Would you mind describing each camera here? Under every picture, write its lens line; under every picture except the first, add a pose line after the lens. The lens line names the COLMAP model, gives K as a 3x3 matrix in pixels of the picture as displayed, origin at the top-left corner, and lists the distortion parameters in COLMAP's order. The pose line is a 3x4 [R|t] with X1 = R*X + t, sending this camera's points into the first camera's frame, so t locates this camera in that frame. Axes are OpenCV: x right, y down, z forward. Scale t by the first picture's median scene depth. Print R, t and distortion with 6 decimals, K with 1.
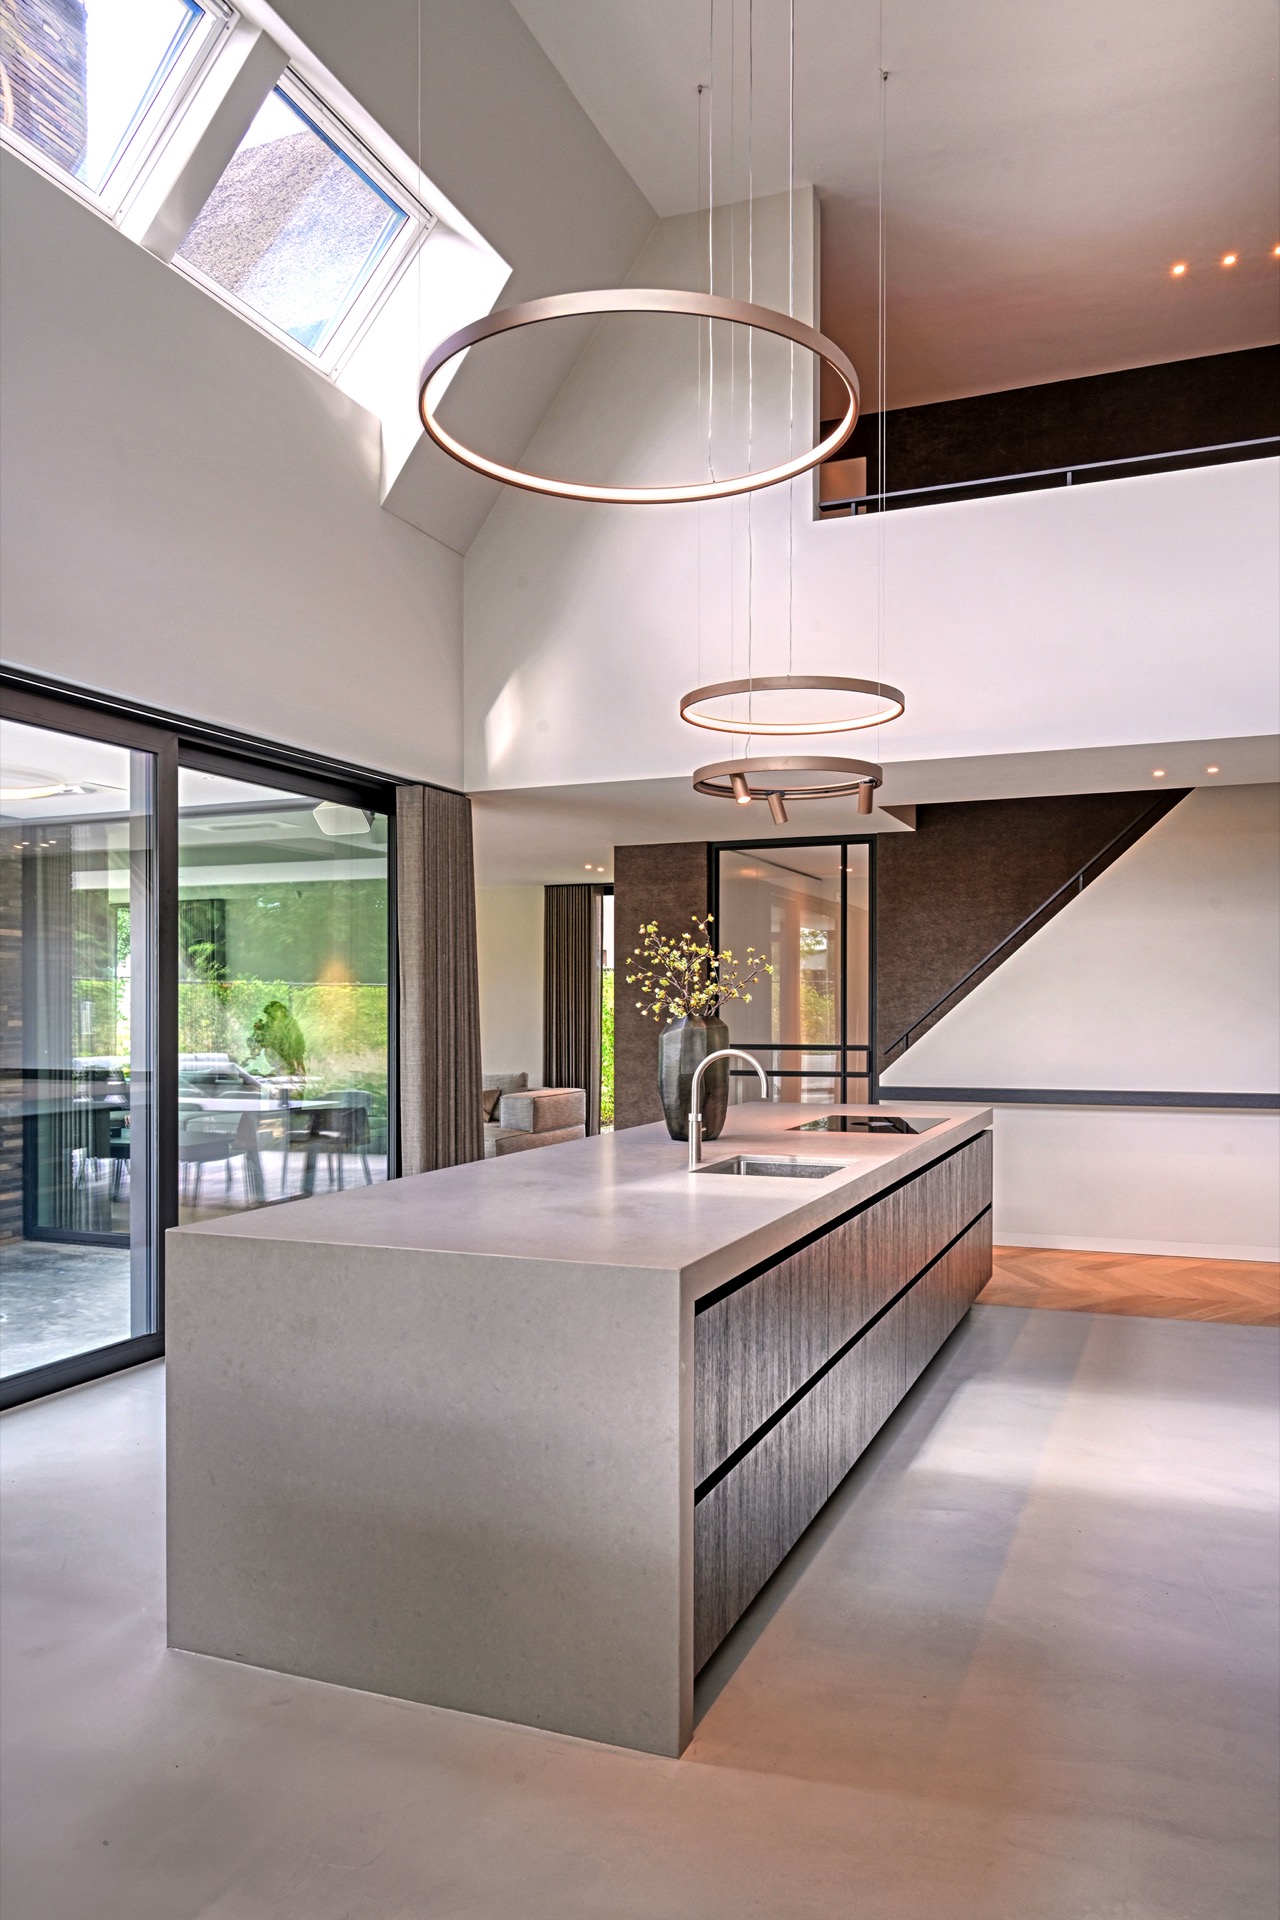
lens RADIAL K [[1371.9, 0, 639.3], [0, 1371.9, 998.5], [0, 0, 1]] dist [-0.000121, 0.000281]
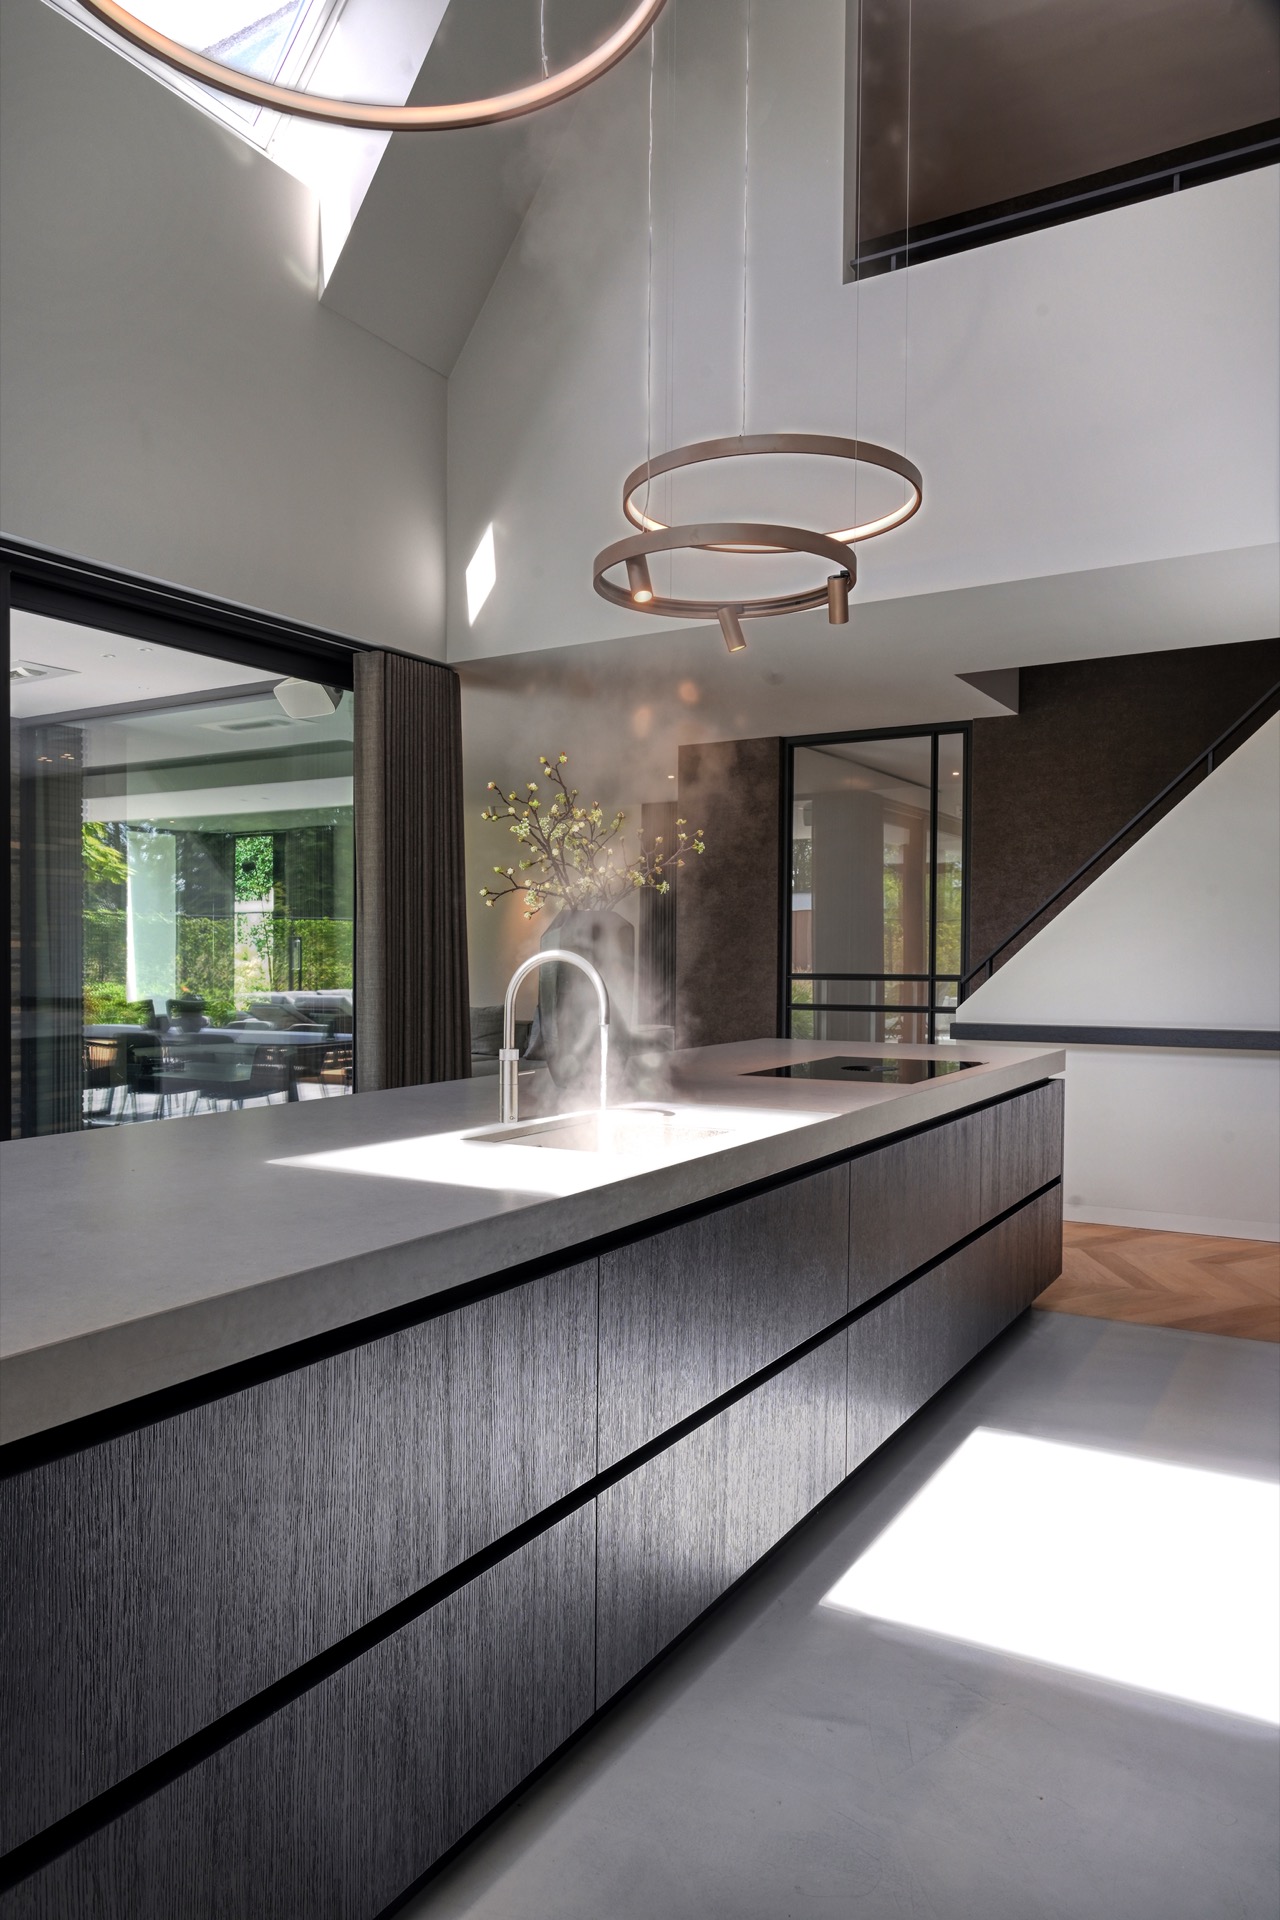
lens RADIAL K [[1402.3, 0, 640.0], [0, 1402.3, 960.0], [0, 0, 1]] dist [0.008015, 0.001420]
pose [[0.993764, 0.006564, -0.111310, 0.086852], [-0.004731, 0.999849, 0.016718, 0.014971], [0.111403, -0.016087, 0.993645, 0.165251]]
